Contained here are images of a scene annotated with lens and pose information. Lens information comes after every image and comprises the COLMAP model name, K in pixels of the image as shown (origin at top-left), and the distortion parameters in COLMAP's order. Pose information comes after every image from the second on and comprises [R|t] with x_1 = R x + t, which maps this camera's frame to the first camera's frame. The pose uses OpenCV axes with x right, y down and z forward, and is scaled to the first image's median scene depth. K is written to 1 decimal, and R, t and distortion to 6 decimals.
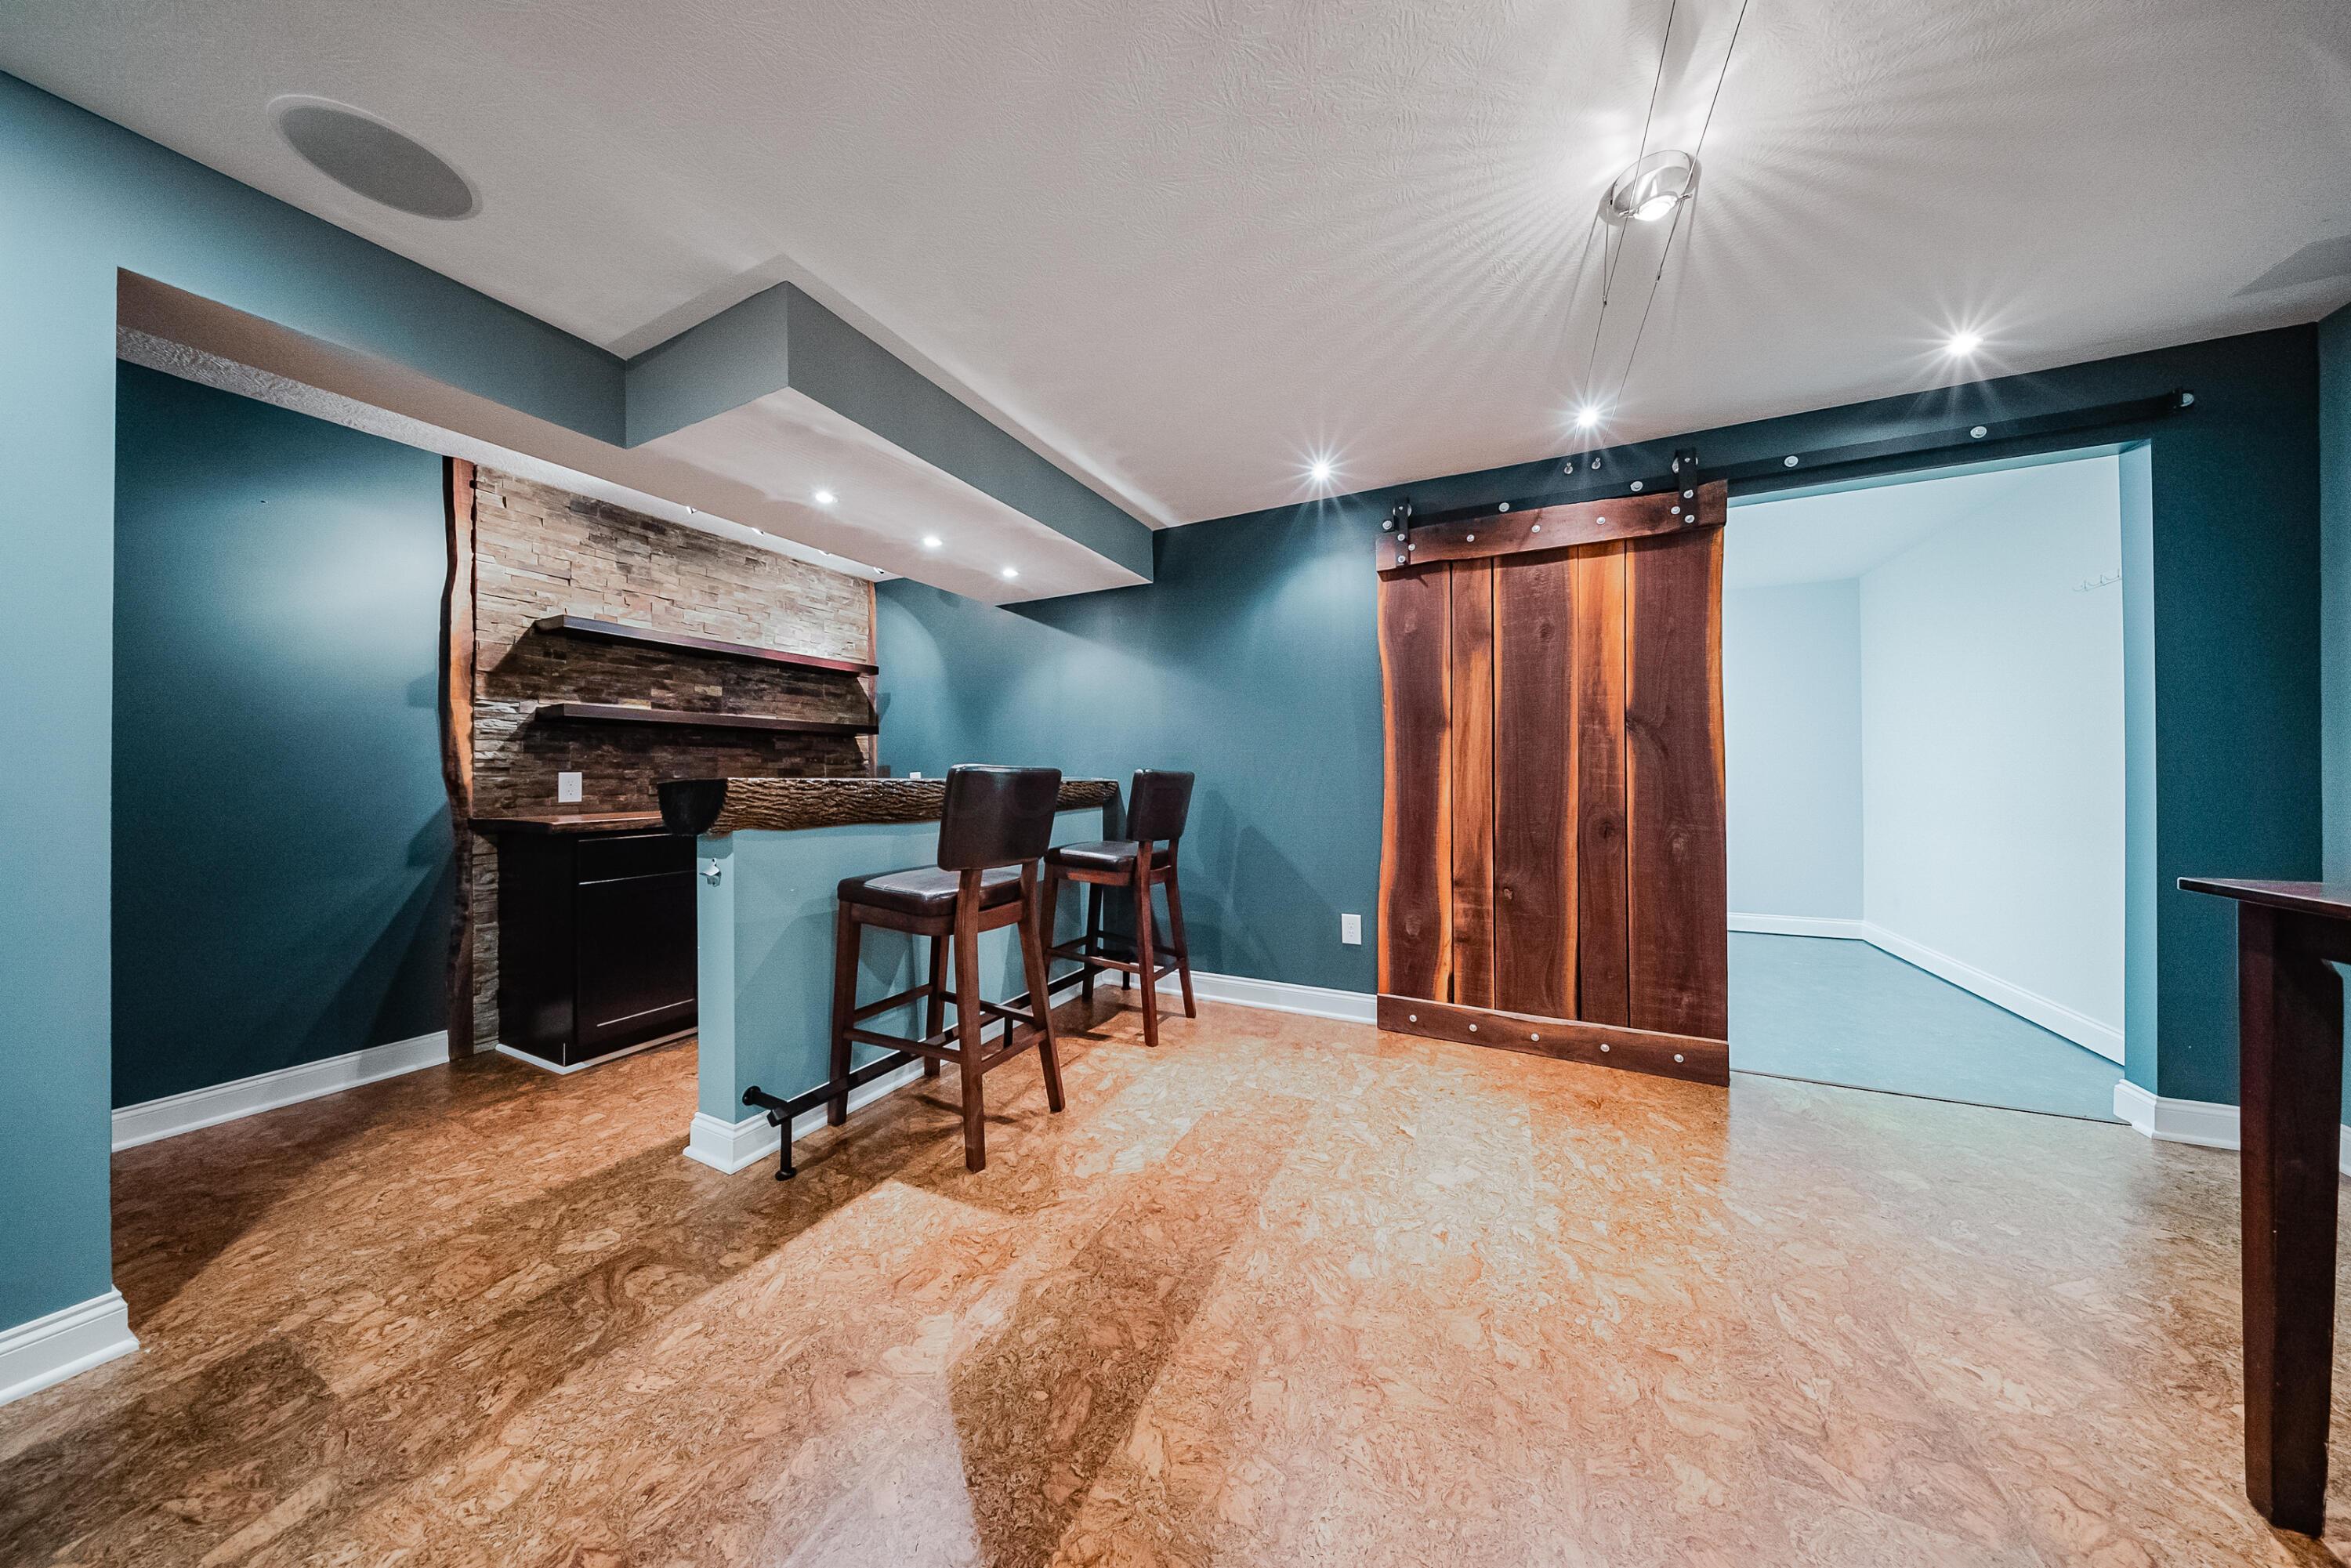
lens RADIAL K [[700.1, 0, 1160.7], [0, 700.1, 772.3], [0, 0, 1]] dist [0.003711, -0.000826]
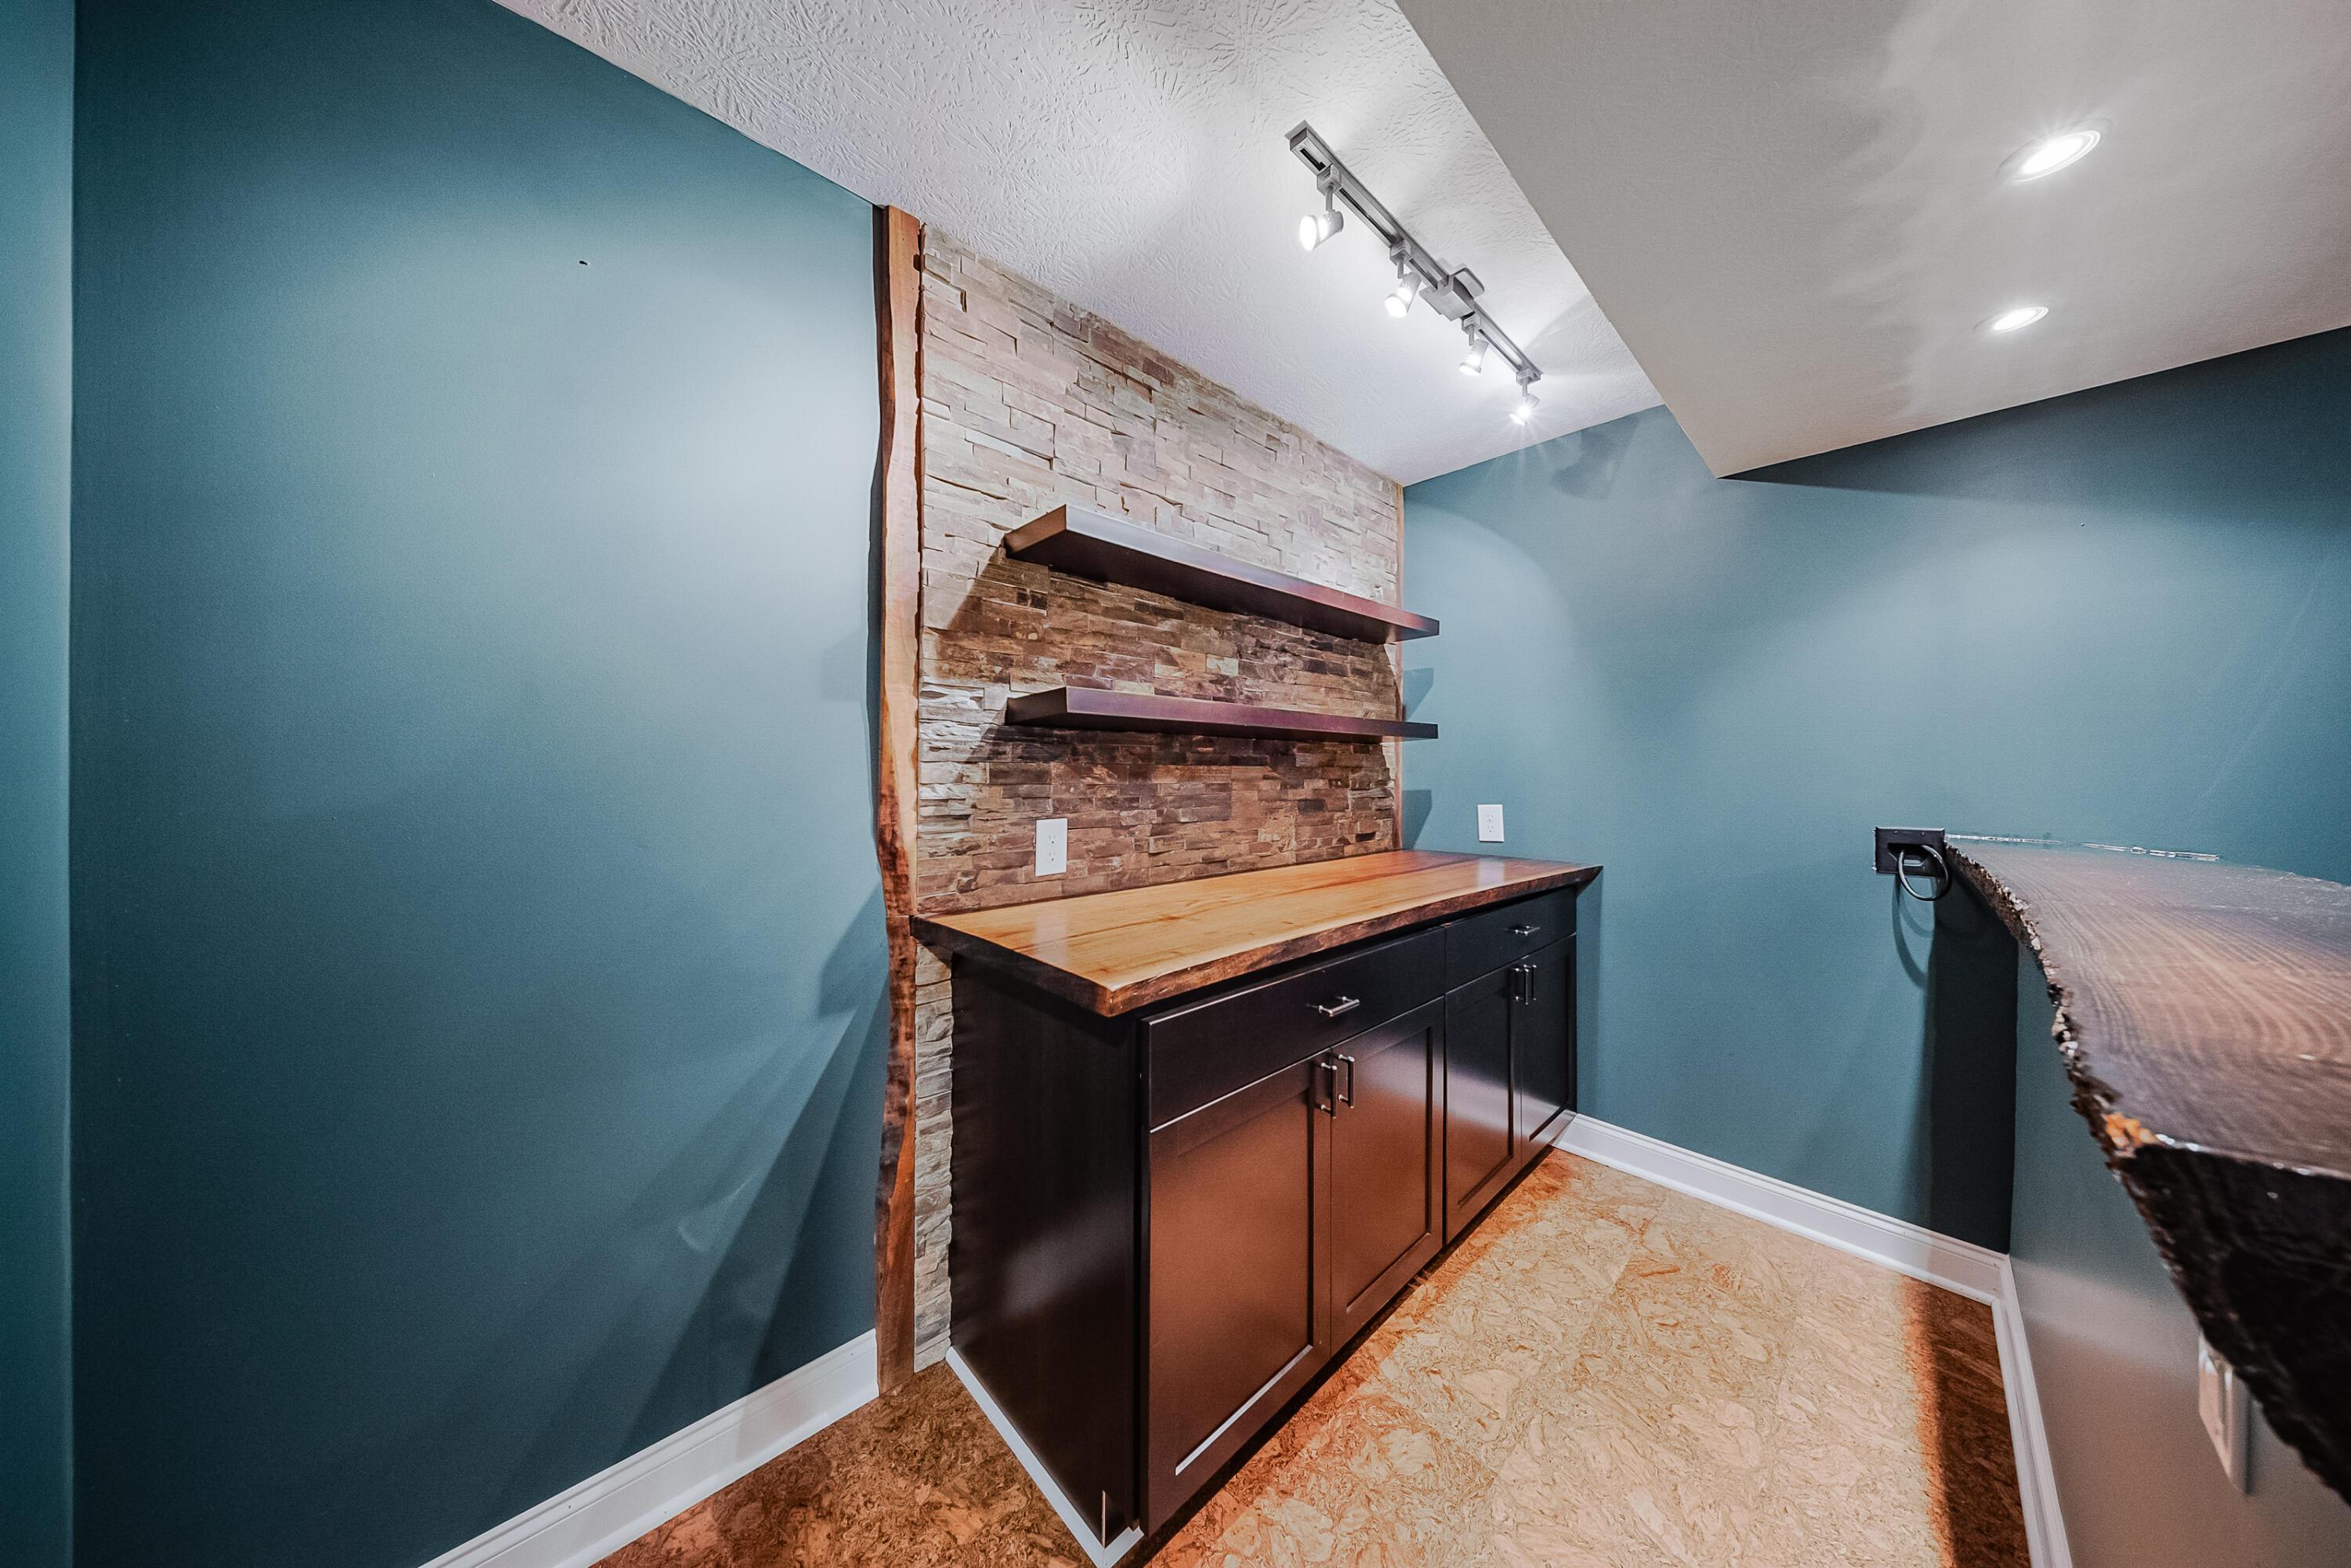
lens RADIAL K [[700.1, 0, 1172.3], [0, 700.1, 771.0], [0, 0, 1]] dist [0.003711, -0.000826]
pose [[0.938903, 0.006207, -0.344125, -0.603278], [-0.005162, 0.999979, 0.003951, -0.041495], [0.344142, -0.001933, 0.938916, 0.560143]]
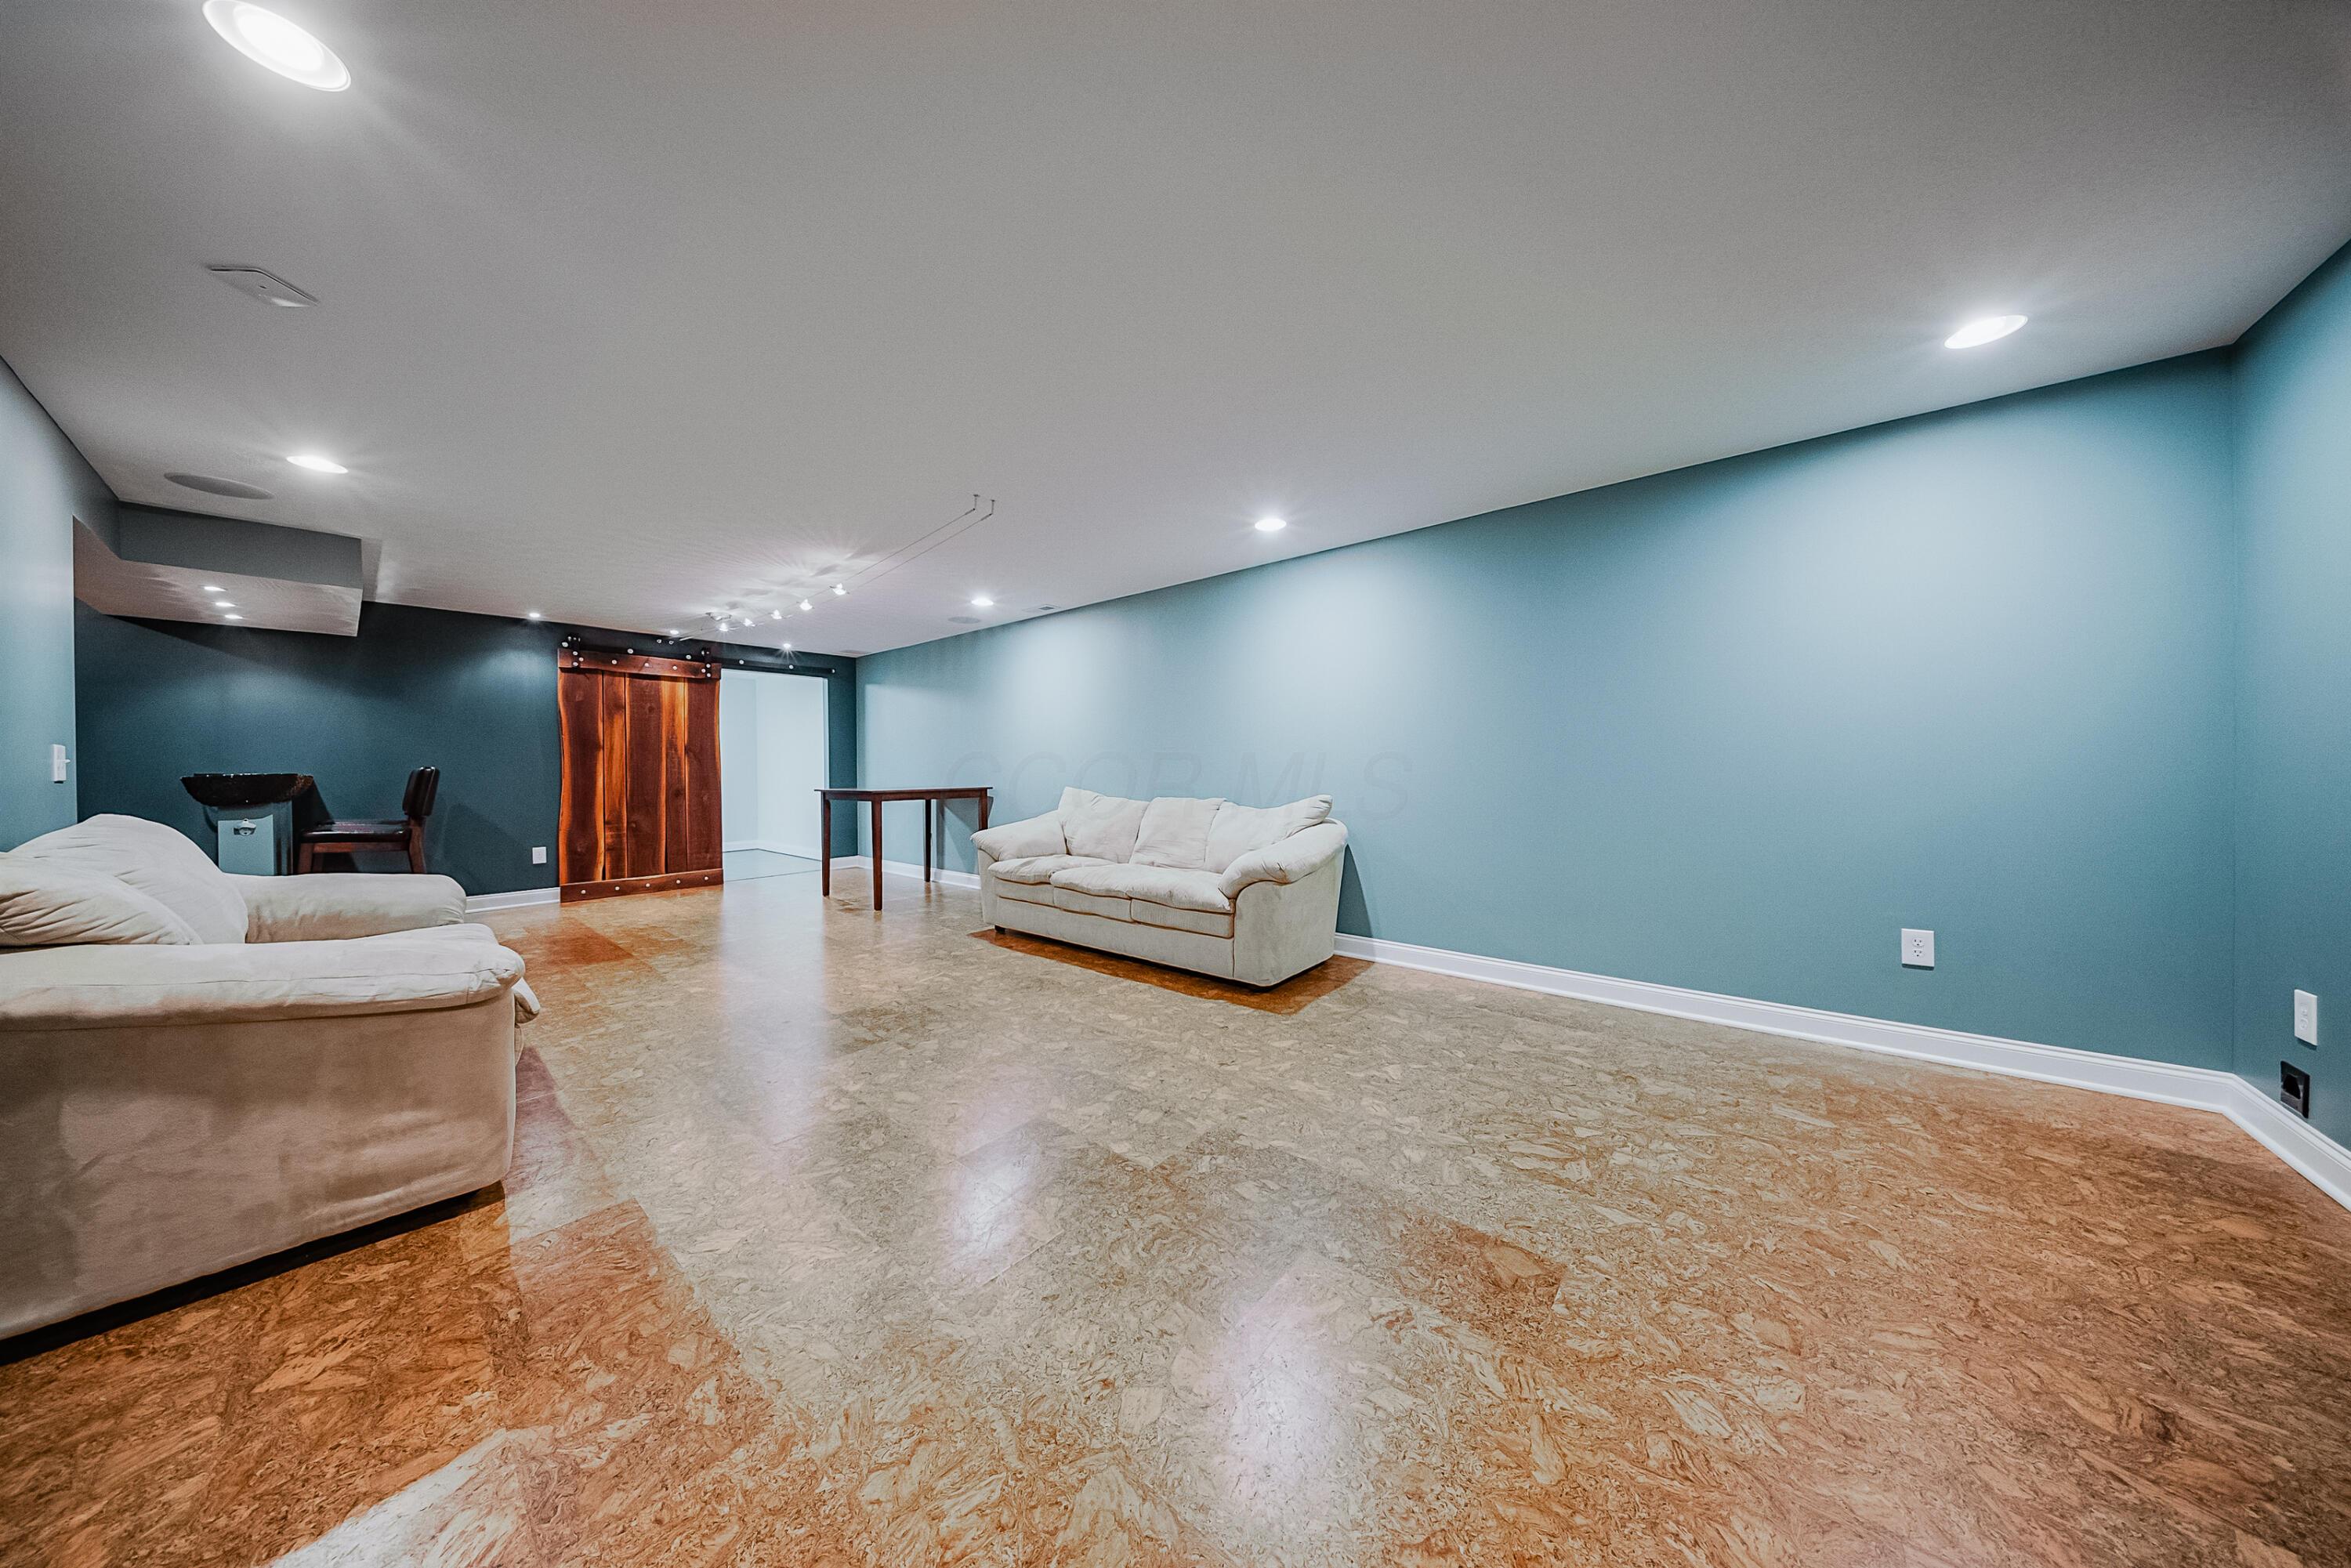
lens RADIAL K [[700.1, 0, 1155.6], [0, 700.1, 768.9], [0, 0, 1]] dist [0.003711, -0.000826]
pose [[0.249313, 0.002074, 0.968421, -1.204741], [0.011299, 0.999923, -0.005050, 0.024340], [-0.968357, 0.012202, 0.249271, -1.122347]]
